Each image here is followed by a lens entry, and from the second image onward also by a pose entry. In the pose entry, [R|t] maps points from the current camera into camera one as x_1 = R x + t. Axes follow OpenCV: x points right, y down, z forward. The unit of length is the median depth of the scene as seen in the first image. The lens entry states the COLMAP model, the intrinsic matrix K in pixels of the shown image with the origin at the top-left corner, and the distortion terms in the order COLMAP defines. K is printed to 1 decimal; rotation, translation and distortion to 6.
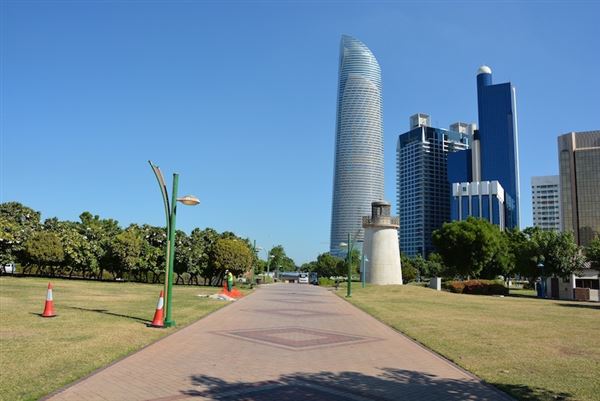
lens RADIAL K [[478.6, 0, 298.2], [0, 478.6, 202.4], [0, 0, 1]] dist [-0.155389, 0.132073]
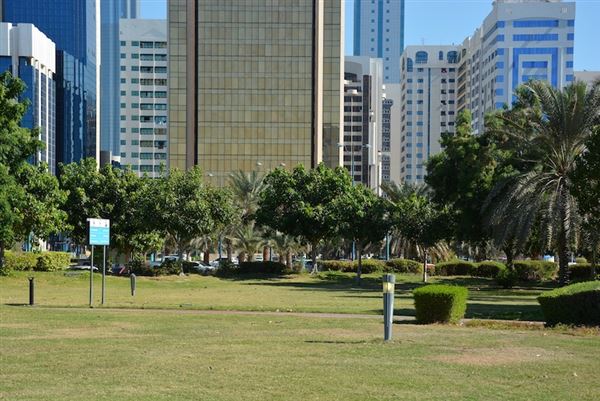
lens RADIAL K [[1377.6, 0, 292.9], [0, 1377.6, 201.5], [0, 0, 1]] dist [0.517875, 0.363502]
pose [[0.868294, -0.005994, 0.496013, 0.007090], [-0.052551, 0.993188, 0.103996, -0.175648], [-0.493258, -0.116365, 0.862065, -1.203244]]
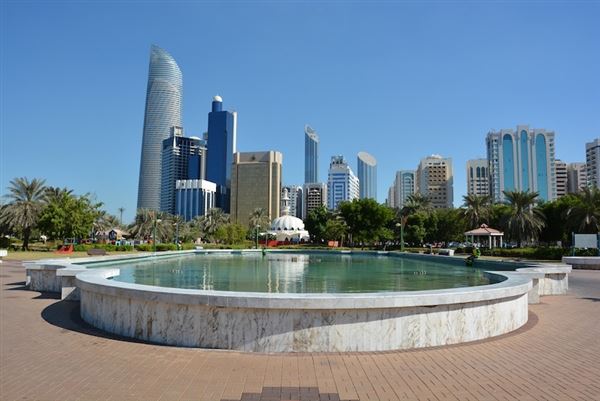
lens RADIAL K [[478.6, 0, 298.2], [0, 478.6, 202.4], [0, 0, 1]] dist [-0.155389, 0.132073]
pose [[0.962940, 0.003611, 0.269691, 1.668504], [-0.020464, 0.998006, 0.059705, -0.388413], [-0.268937, -0.063011, 0.961094, -3.320868]]
